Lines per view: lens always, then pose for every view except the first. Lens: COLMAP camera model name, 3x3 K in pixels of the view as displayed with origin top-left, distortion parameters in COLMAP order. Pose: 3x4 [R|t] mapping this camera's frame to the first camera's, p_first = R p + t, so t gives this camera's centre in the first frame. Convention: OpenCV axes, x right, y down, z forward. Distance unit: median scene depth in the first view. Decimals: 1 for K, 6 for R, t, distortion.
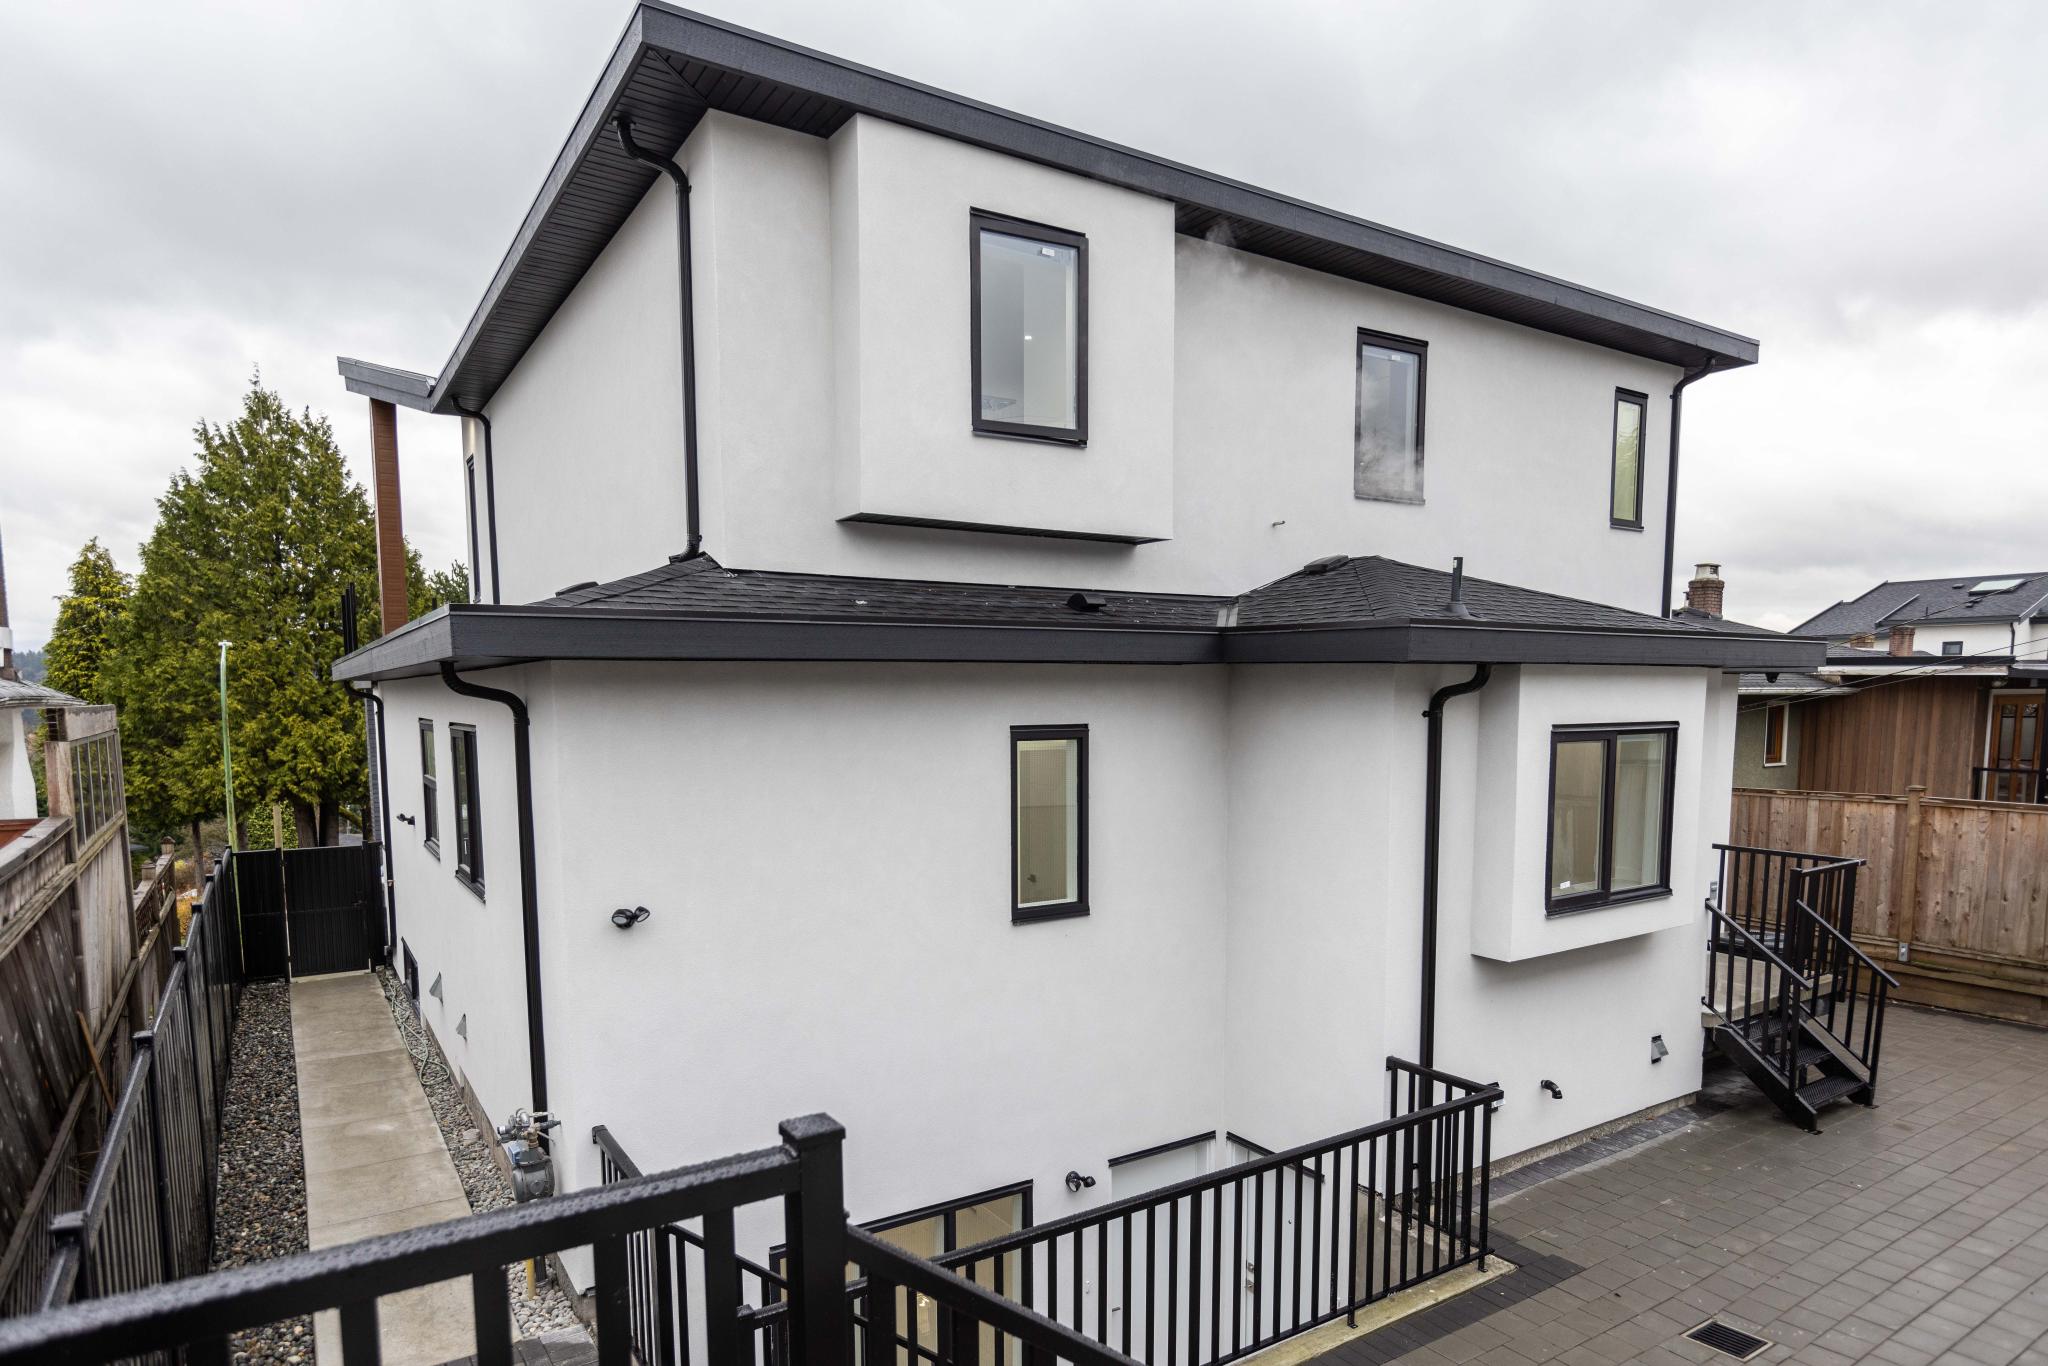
lens RADIAL K [[1191.4, 0, 1021.0], [0, 1191.4, 671.6], [0, 0, 1]] dist [-0.005257, 0.003747]
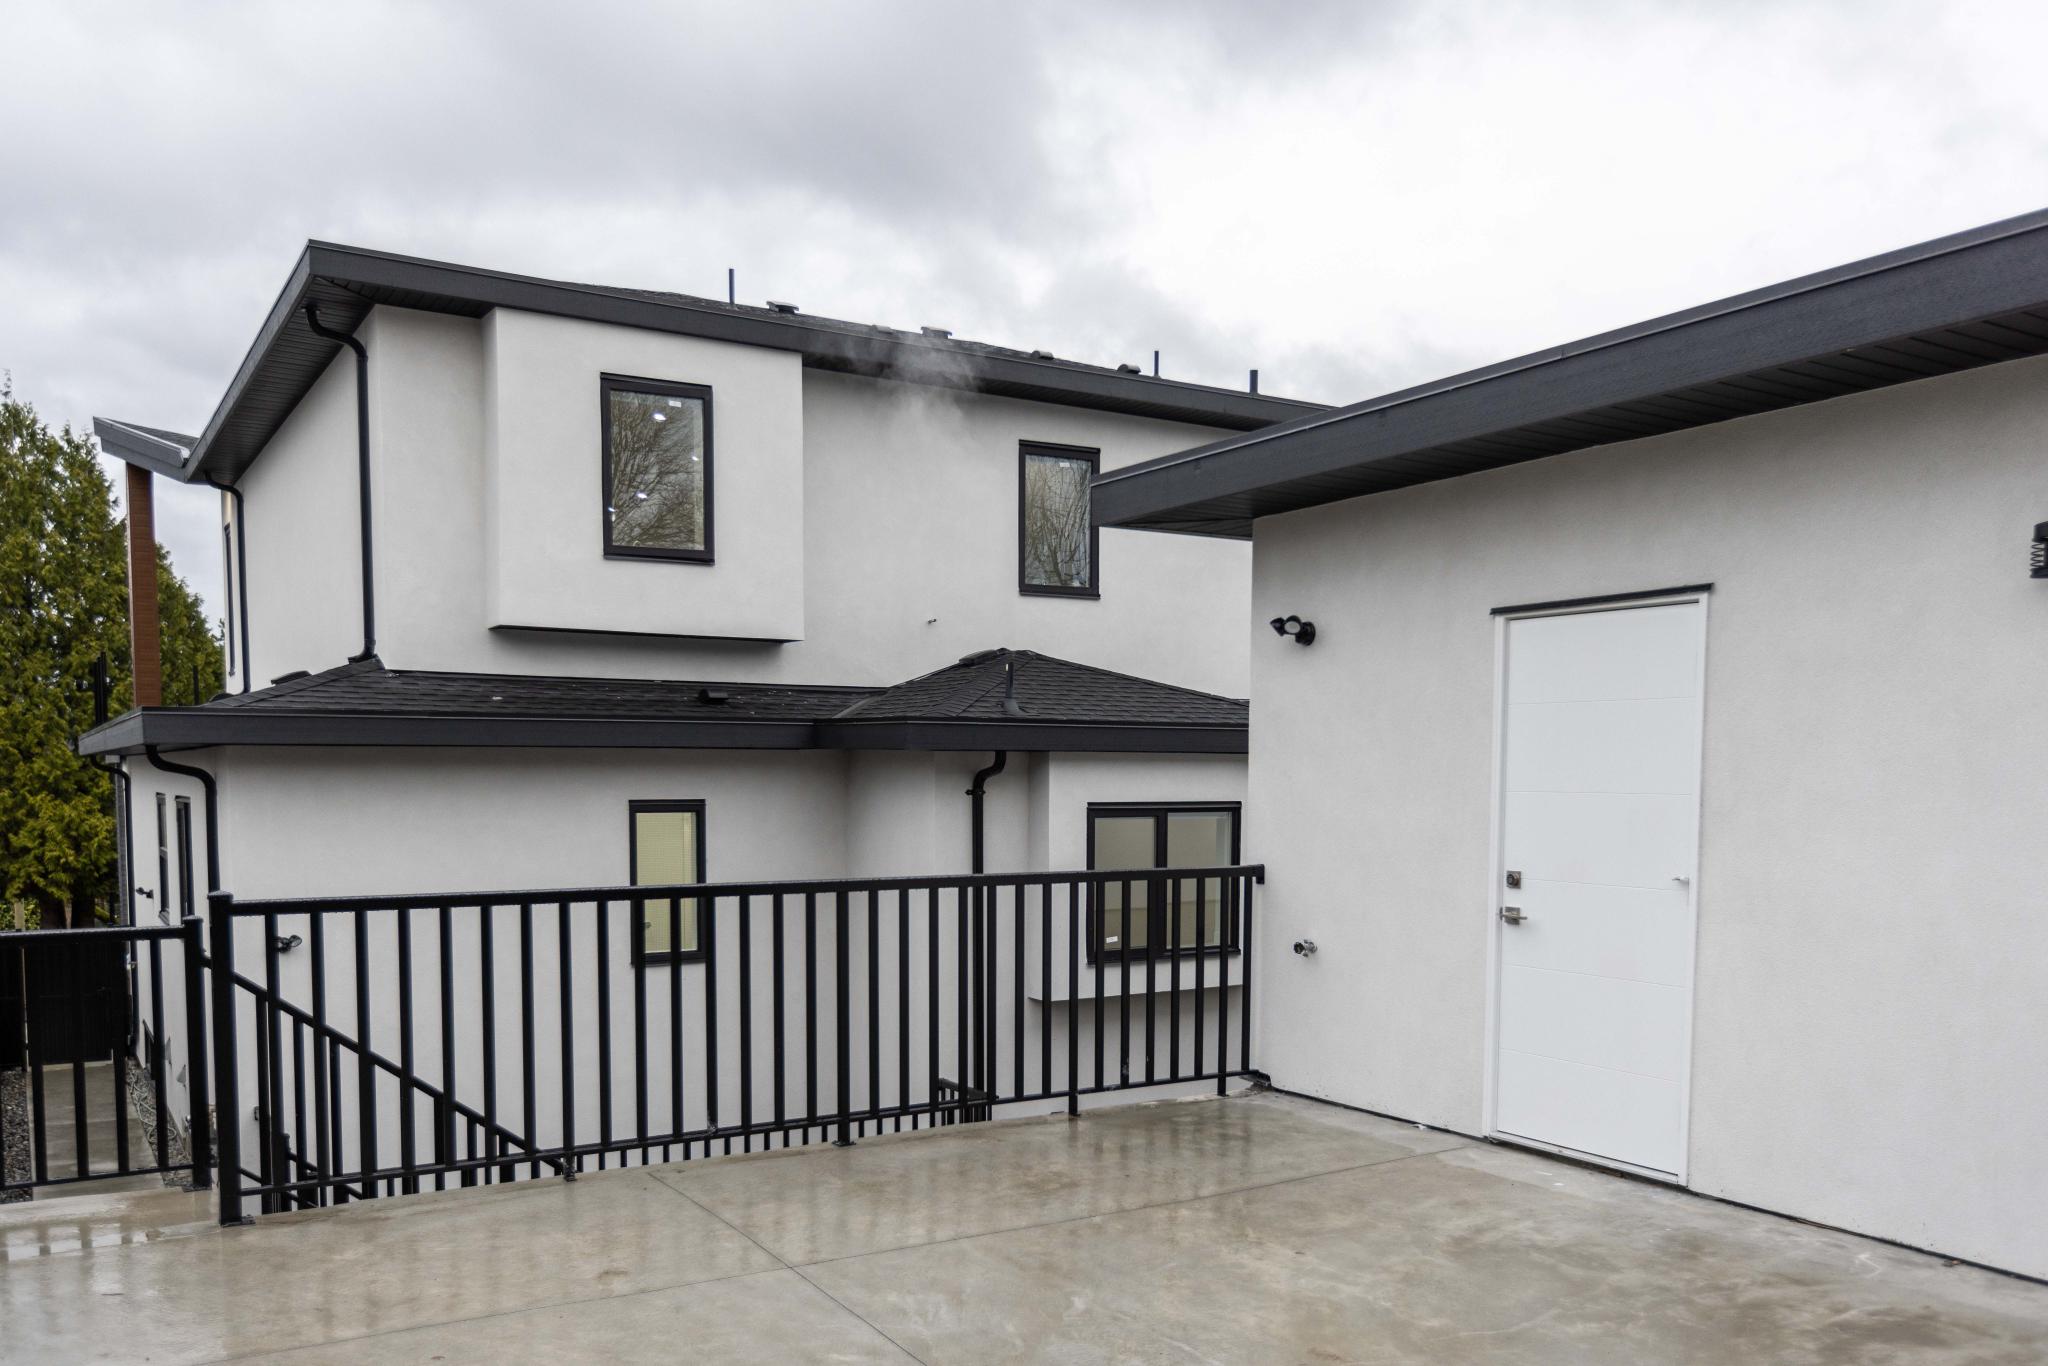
lens RADIAL K [[1596.1, 0, 1027.4], [0, 1596.1, 697.2], [0, 0, 1]] dist [0.003972, -0.004771]
pose [[0.999975, 0.006956, 0.001166, 0.194553], [-0.006919, 0.999547, -0.029301, -0.006962], [-0.001369, 0.029293, 0.999570, -0.306958]]
